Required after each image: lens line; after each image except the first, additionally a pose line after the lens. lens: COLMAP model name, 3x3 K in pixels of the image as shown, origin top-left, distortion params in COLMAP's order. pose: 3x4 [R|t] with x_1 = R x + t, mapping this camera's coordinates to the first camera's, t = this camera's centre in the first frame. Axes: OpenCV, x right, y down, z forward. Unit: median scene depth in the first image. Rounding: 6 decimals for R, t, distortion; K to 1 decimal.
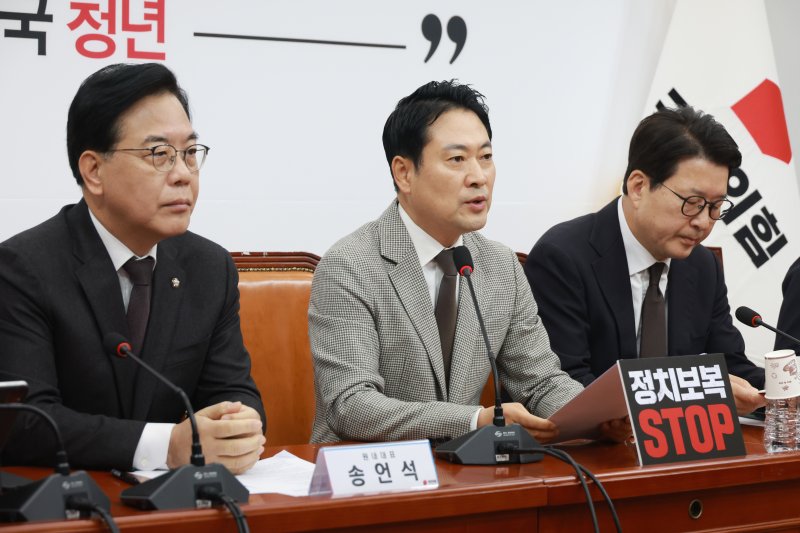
lens RADIAL K [[2227.8, 0, 400.0], [0, 2227.8, 266.5], [0, 0, 1]] dist [-0.347244, 1.133510]
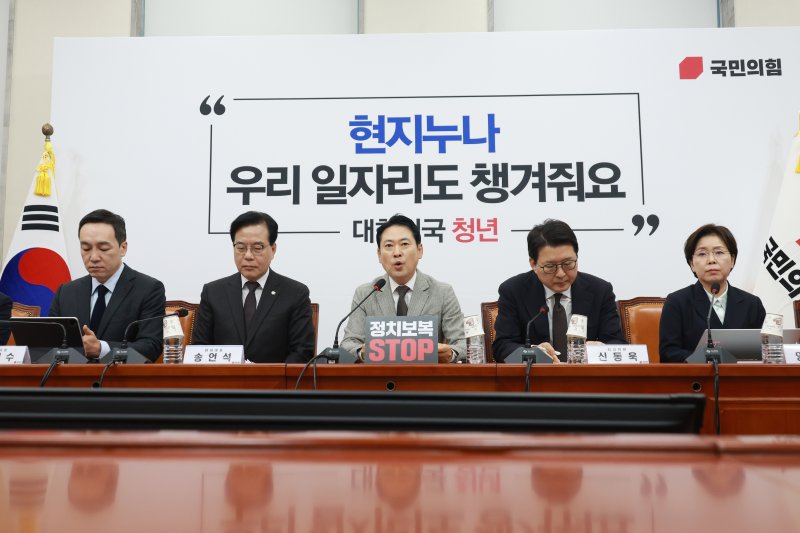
lens RADIAL K [[740.6, 0, 407.5], [0, 740.6, 269.1], [0, 0, 1]] dist [0.001021, 0.012324]
pose [[0.744149, -0.089856, -0.661943, 0.599679], [-0.006975, 0.989813, -0.142204, 0.096678], [0.667978, 0.110438, 0.735941, 0.467641]]
